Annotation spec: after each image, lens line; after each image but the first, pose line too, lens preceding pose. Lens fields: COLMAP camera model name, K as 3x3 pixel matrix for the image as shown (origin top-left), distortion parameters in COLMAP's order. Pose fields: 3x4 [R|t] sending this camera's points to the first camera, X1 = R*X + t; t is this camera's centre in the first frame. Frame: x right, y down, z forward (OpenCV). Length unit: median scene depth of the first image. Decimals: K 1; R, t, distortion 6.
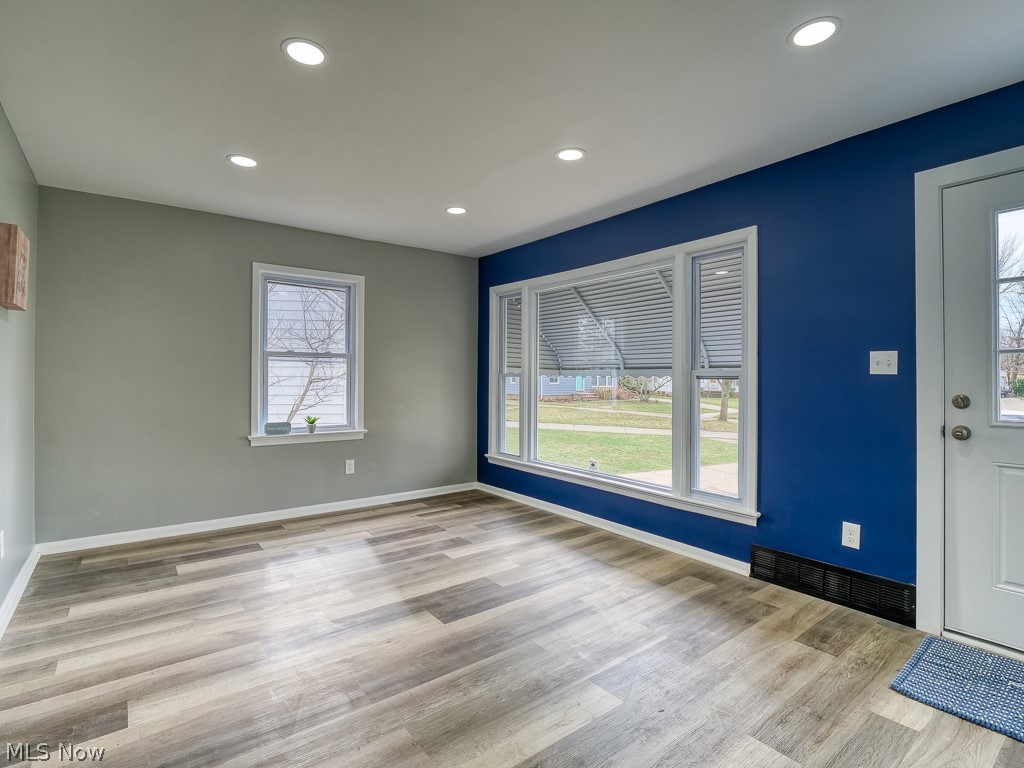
lens RADIAL K [[505.9, 0, 517.3], [0, 505.9, 378.2], [0, 0, 1]] dist [-0.012678, -0.001421]
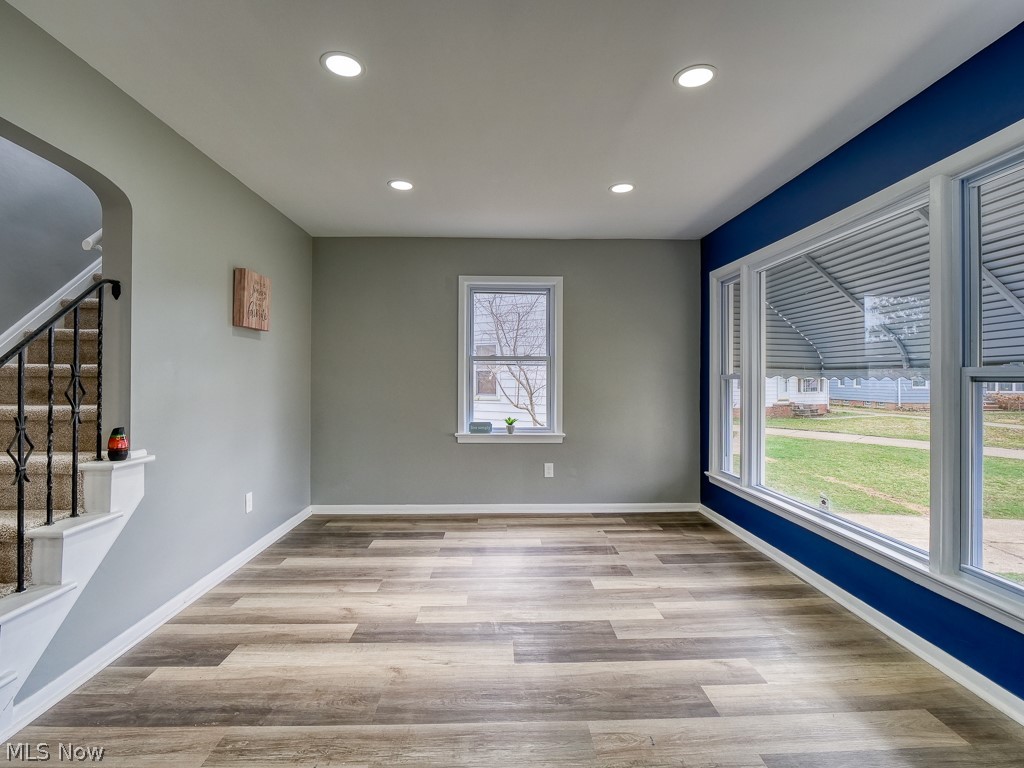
lens RADIAL K [[505.9, 0, 517.3], [0, 505.9, 378.2], [0, 0, 1]] dist [-0.012678, -0.001421]
pose [[0.812601, -0.003599, -0.582809, 0.240527], [0.000298, 0.999983, -0.005759, 0.000405], [0.582820, 0.004506, 0.812589, 0.191685]]
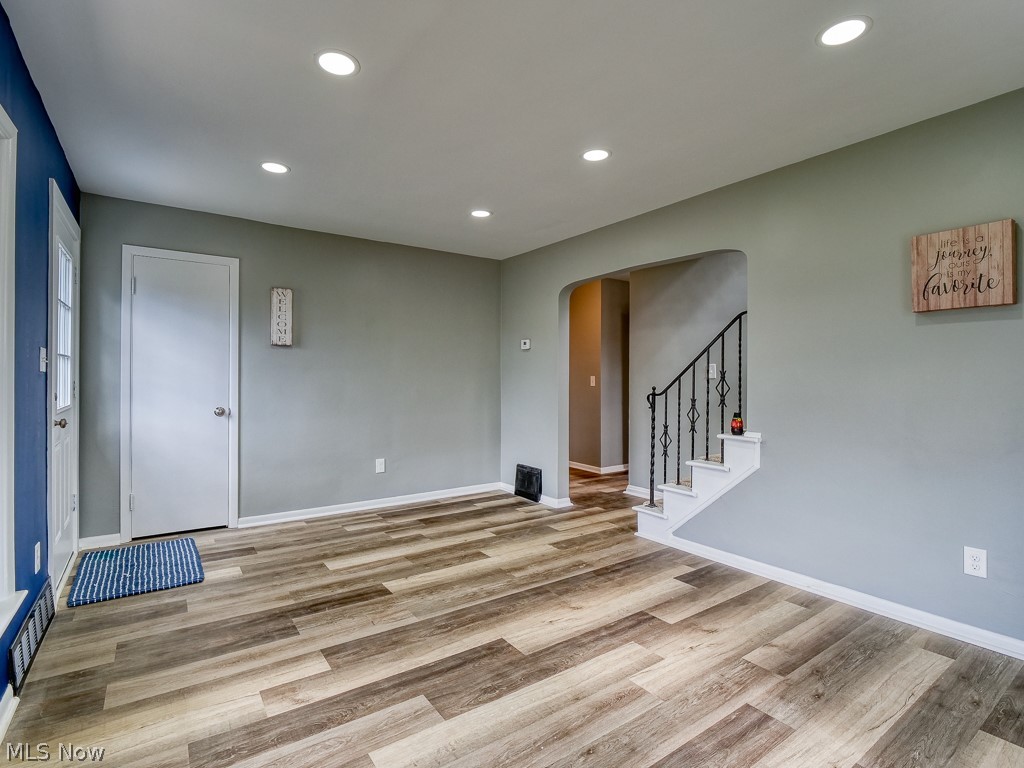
lens RADIAL K [[524.7, 0, 510.2], [0, 524.7, 374.2], [0, 0, 1]] dist [-0.000885, -0.000329]
pose [[-0.998164, -0.008543, 0.059959, -0.139879], [-0.008724, 0.999958, -0.002754, -0.004797], [-0.059933, -0.003272, -0.998197, 1.298647]]
